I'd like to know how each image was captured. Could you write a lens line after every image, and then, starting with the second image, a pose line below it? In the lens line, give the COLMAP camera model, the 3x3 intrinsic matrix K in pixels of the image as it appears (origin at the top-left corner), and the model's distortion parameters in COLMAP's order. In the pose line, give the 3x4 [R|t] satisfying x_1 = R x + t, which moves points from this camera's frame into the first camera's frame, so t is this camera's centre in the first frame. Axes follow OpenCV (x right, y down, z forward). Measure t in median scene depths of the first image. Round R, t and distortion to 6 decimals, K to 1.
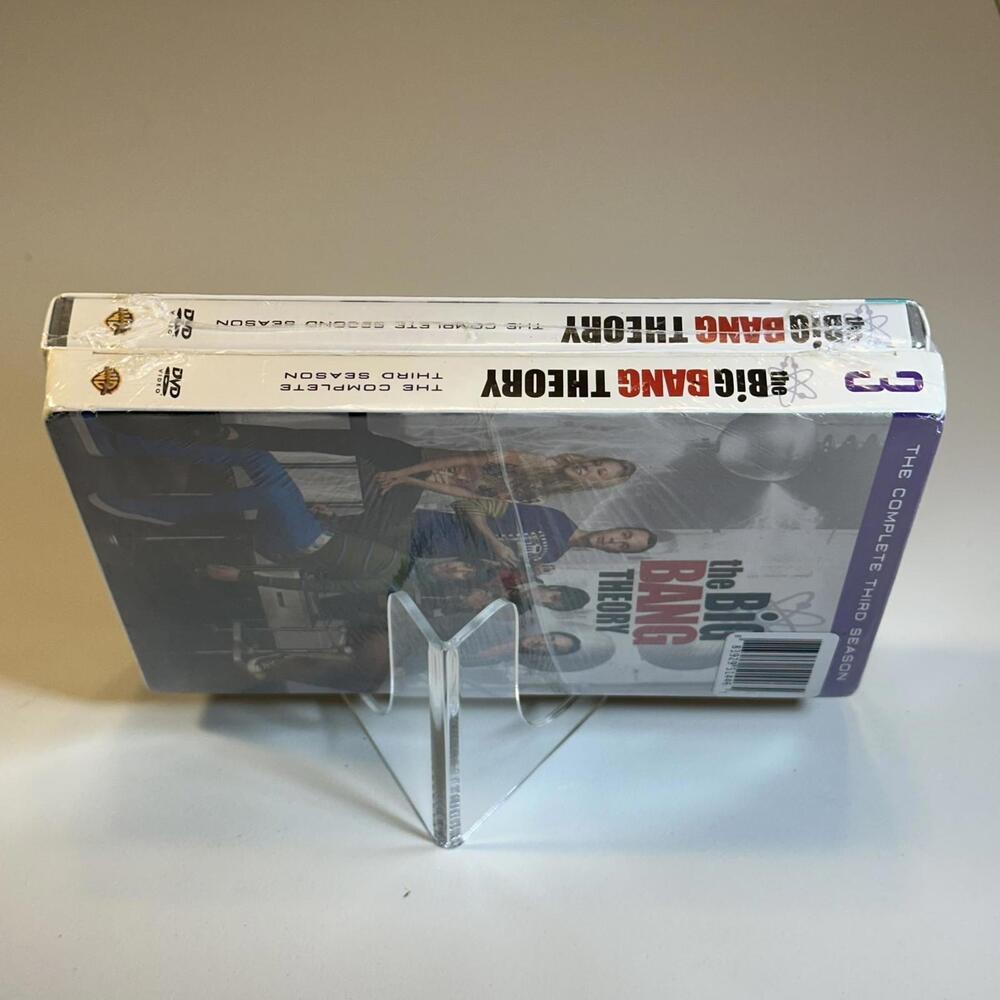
lens RADIAL K [[1920.5, 0, 498.8], [0, 1920.5, 536.5], [0, 0, 1]] dist [0.091309, 0.186186]
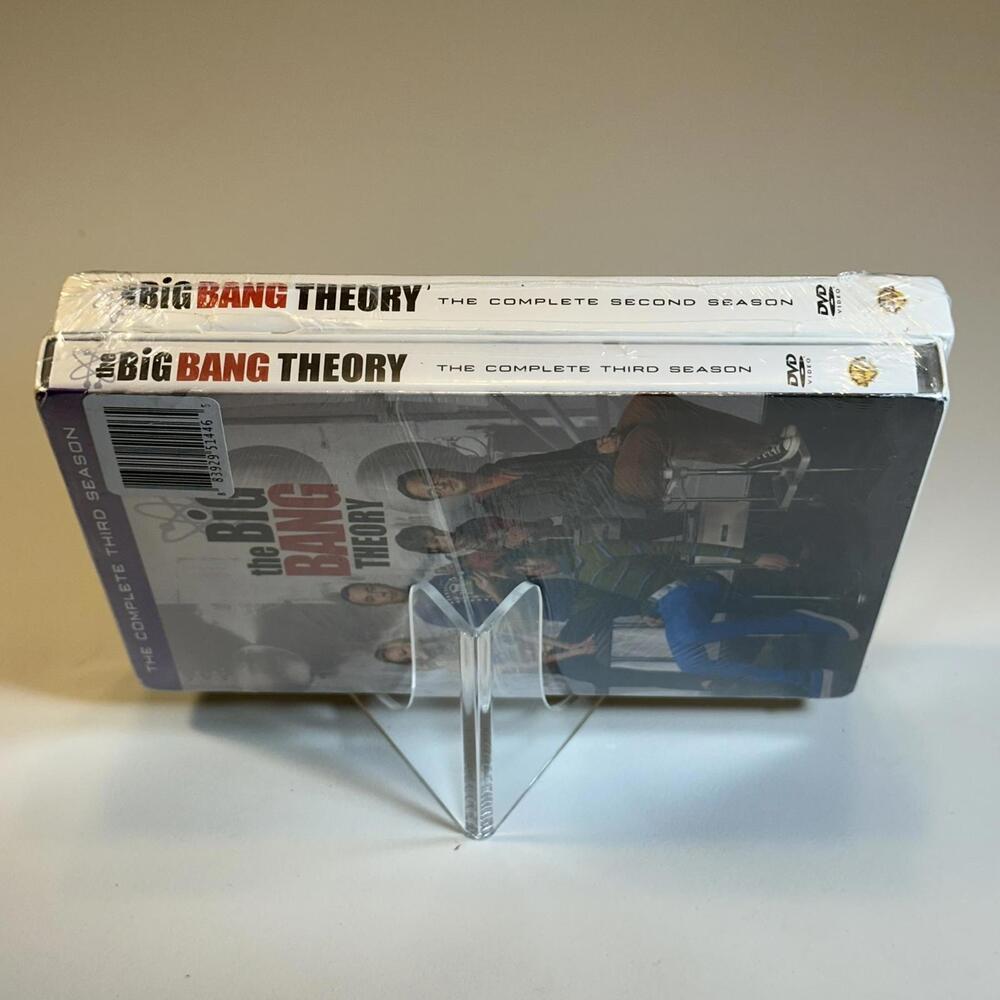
lens RADIAL K [[1920.5, 0, 498.8], [0, 1920.5, 536.5], [0, 0, 1]] dist [0.091309, 0.186186]
pose [[-0.999527, -0.028689, 0.011101, -0.014621], [-0.023089, 0.461191, -0.887000, 0.896929], [0.020327, -0.886837, -0.461635, 1.479256]]
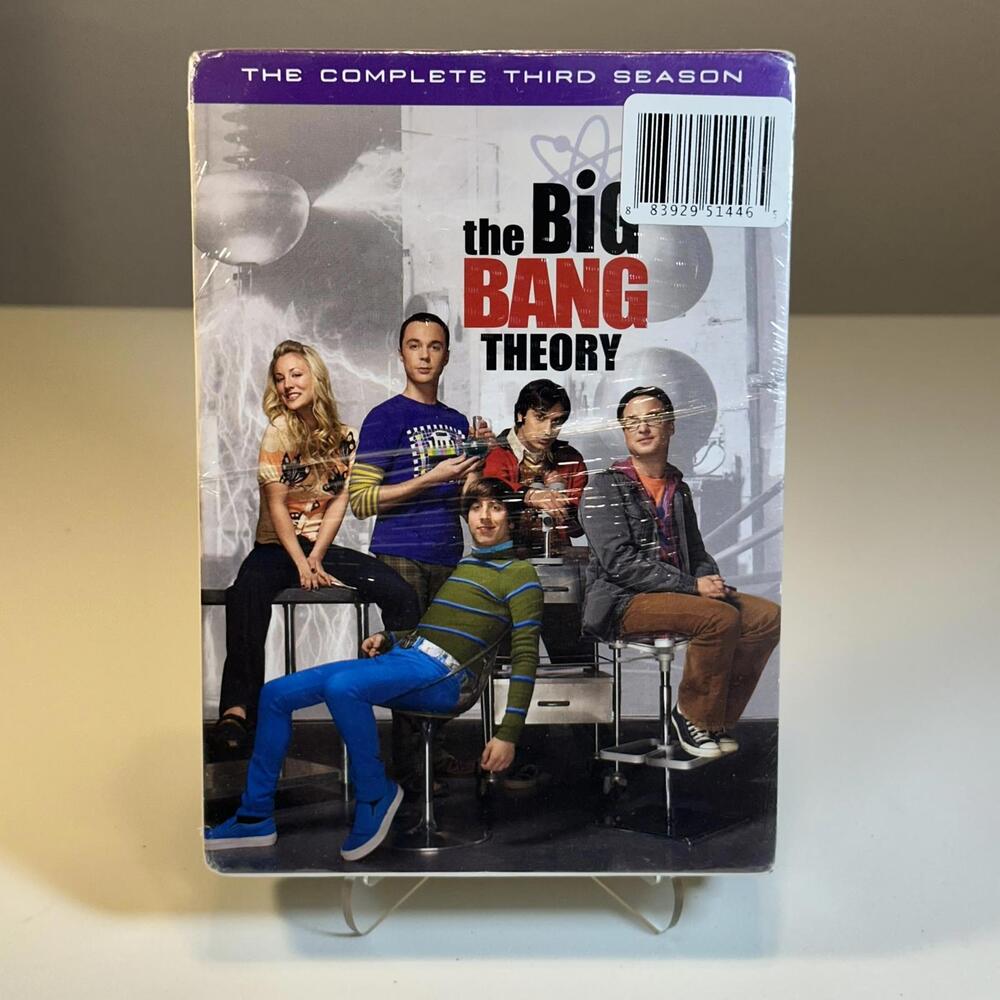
lens RADIAL K [[1920.5, 0, 498.8], [0, 1920.5, 536.5], [0, 0, 1]] dist [0.091309, 0.186186]
pose [[0.016518, -0.991724, -0.127320, 0.092547], [0.515701, 0.117544, -0.848667, 0.846211], [0.856609, -0.051641, 0.513375, 0.510376]]
